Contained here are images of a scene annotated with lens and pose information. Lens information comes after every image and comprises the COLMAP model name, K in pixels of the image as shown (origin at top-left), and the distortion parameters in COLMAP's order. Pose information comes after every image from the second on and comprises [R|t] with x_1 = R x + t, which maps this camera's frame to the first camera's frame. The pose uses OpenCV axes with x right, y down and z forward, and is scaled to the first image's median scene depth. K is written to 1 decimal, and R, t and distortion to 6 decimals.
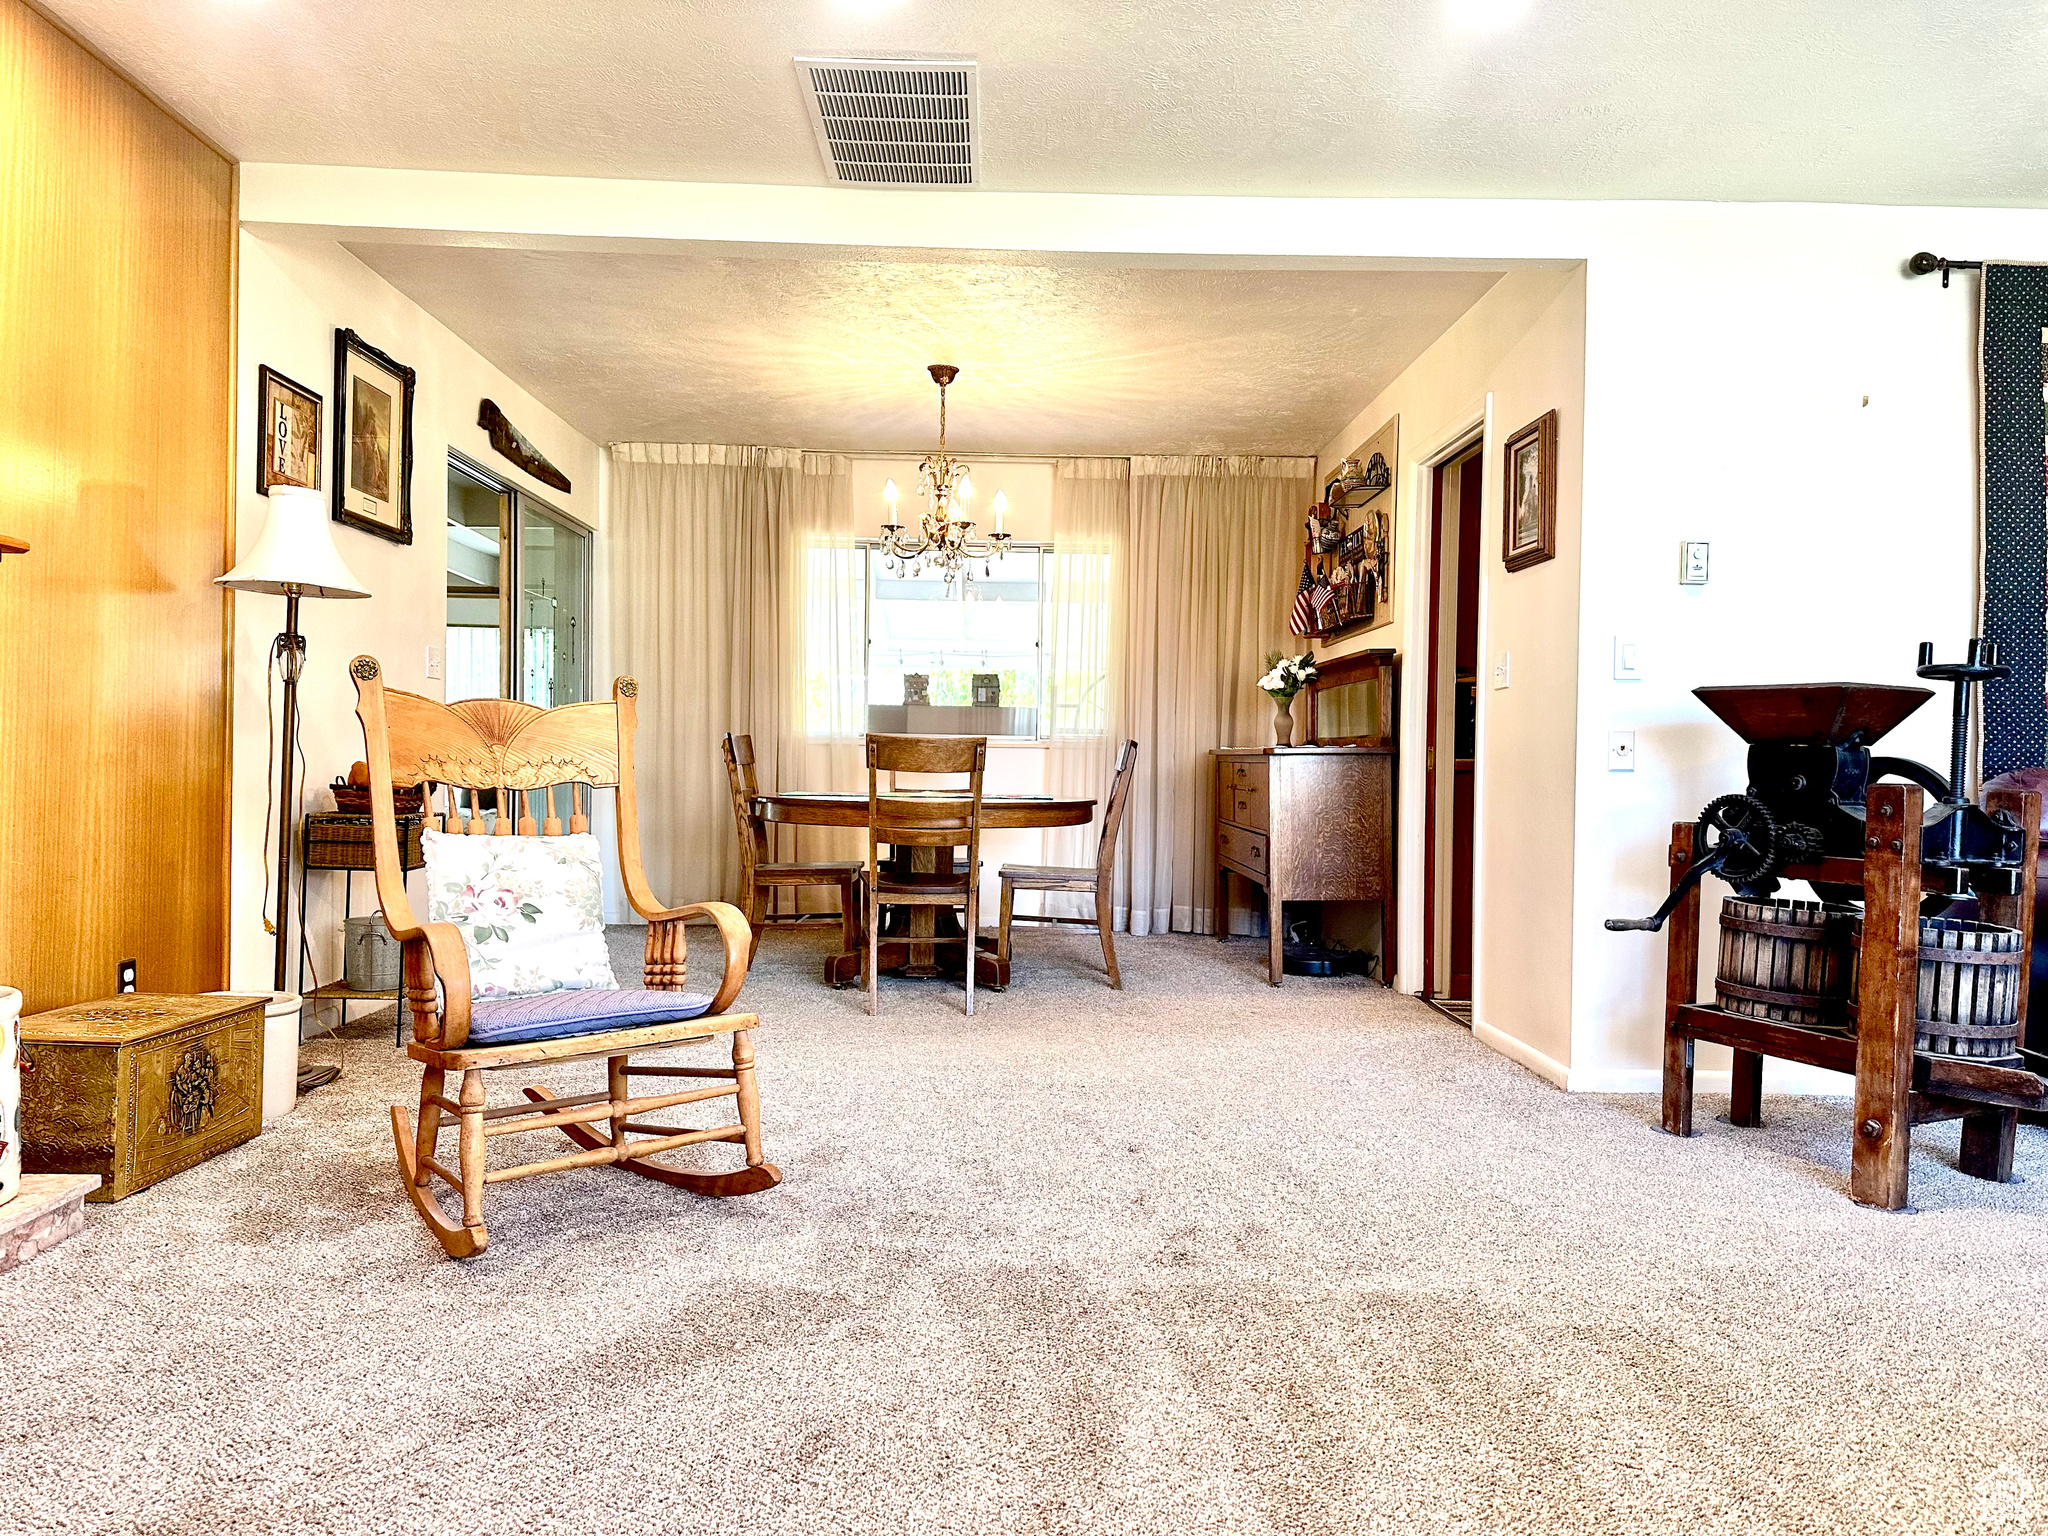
lens RADIAL K [[1447.3, 0, 1025.2], [0, 1447.3, 773.0], [0, 0, 1]] dist [0.063291, -0.053177]
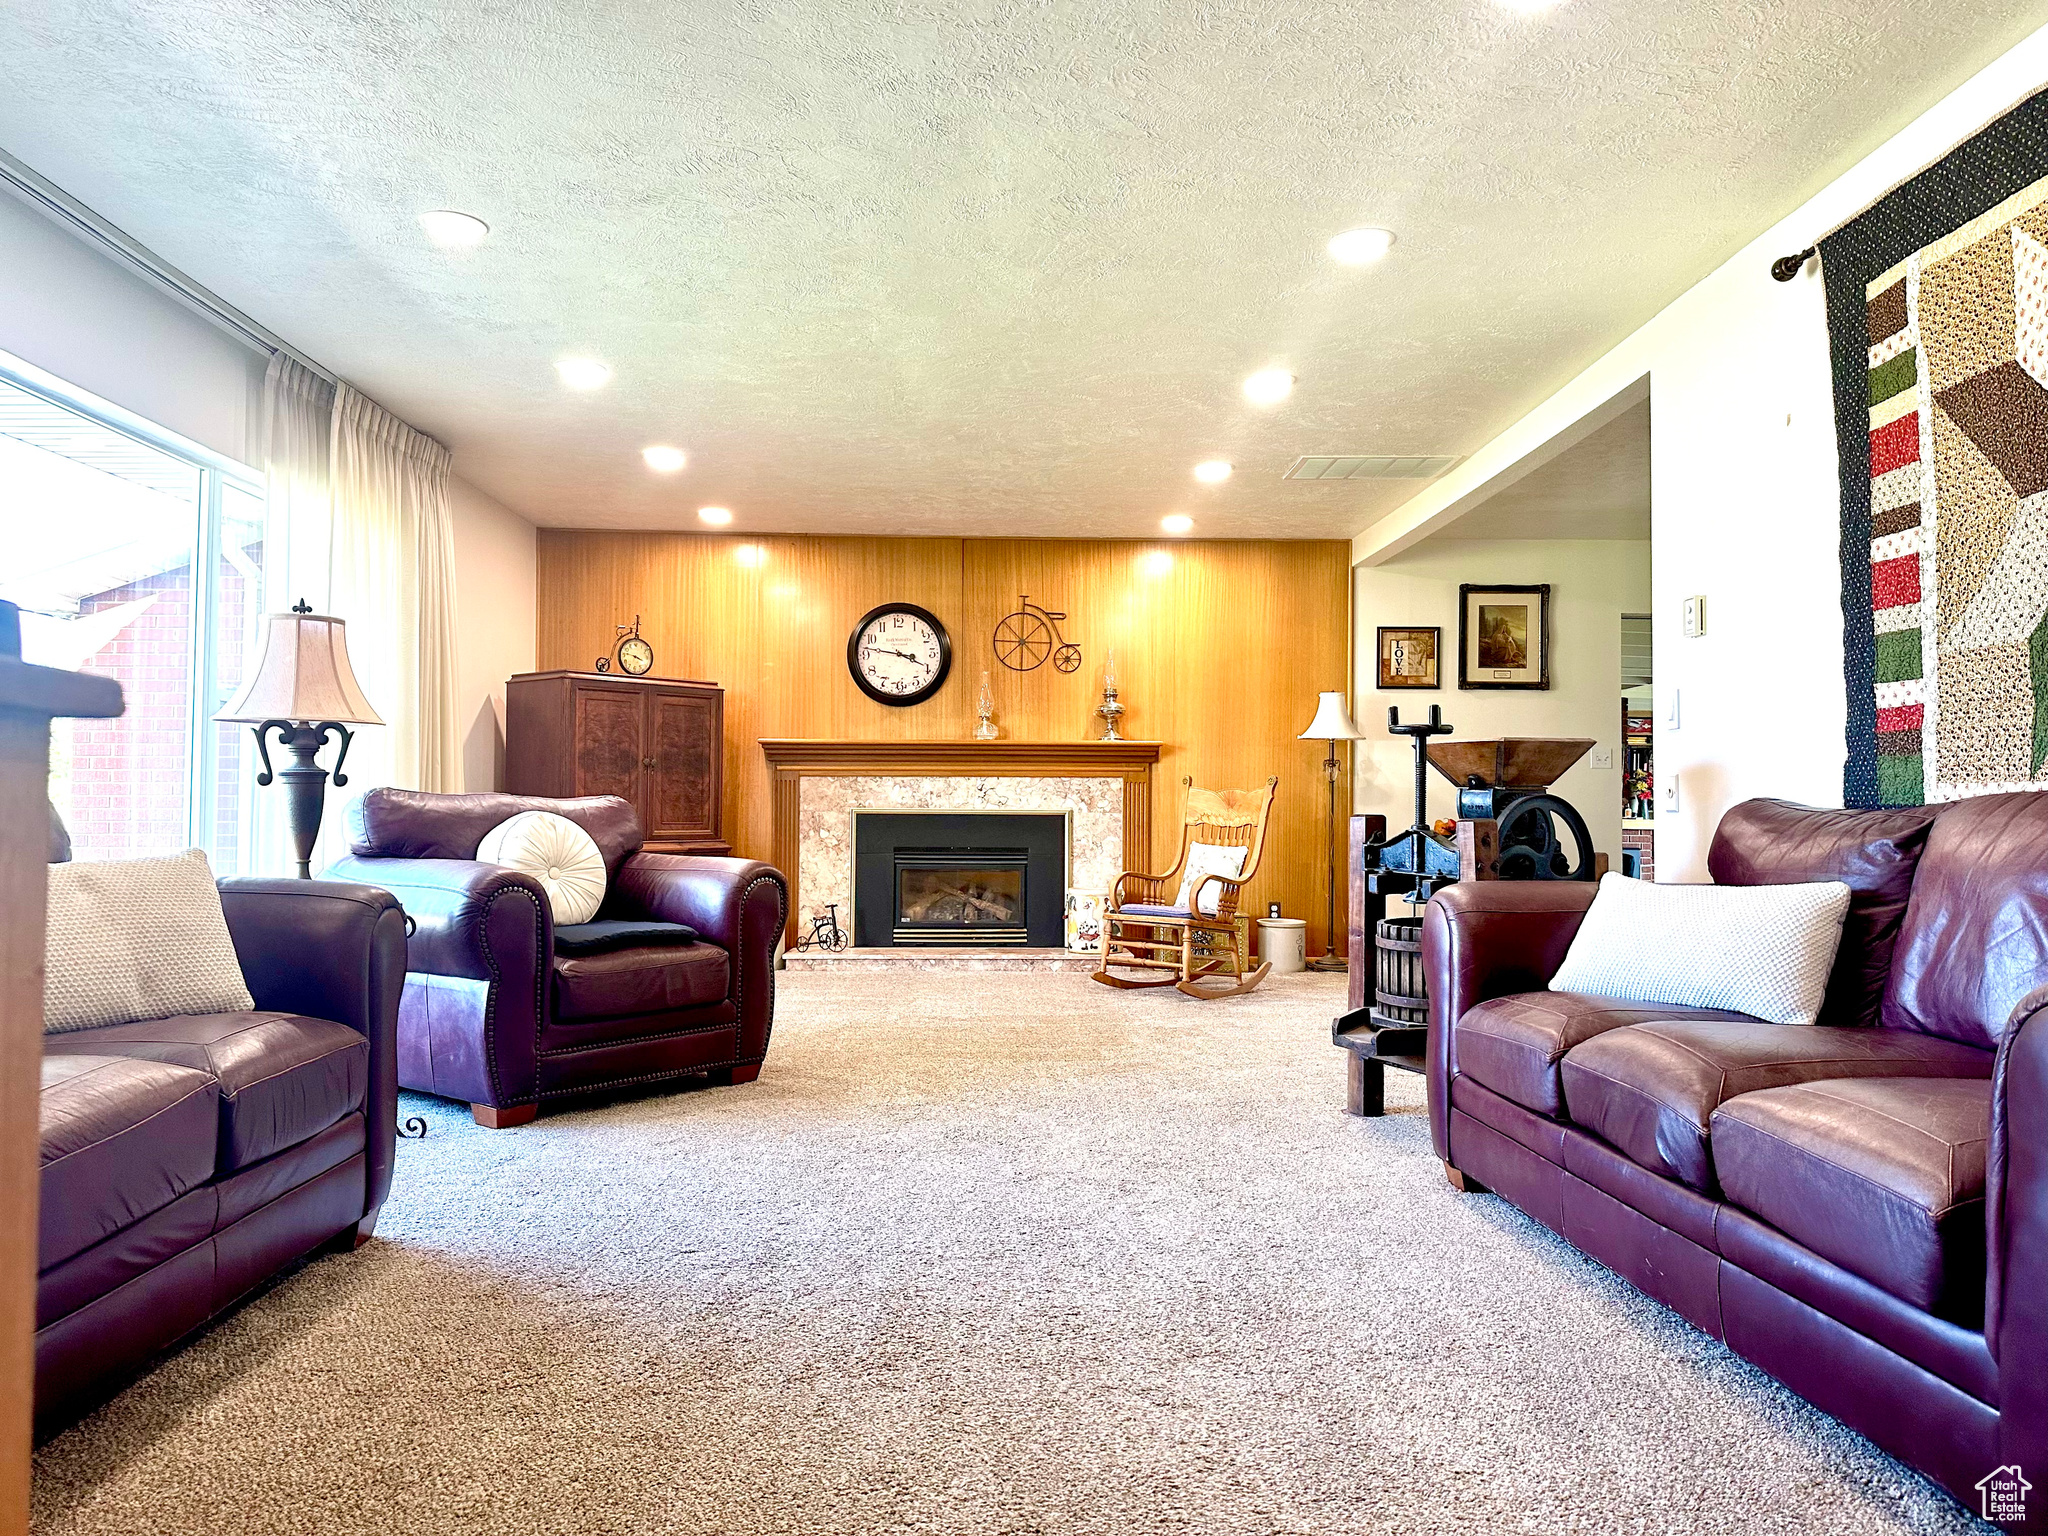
lens RADIAL K [[1447.3, 0, 1025.5], [0, 1447.3, 767.8], [0, 0, 1]] dist [0.063291, -0.053177]
pose [[0.008011, -0.048907, -0.998771, 1.664200], [-0.021568, 0.998562, -0.049070, 0.033577], [0.999735, 0.021934, 0.006945, 0.557356]]
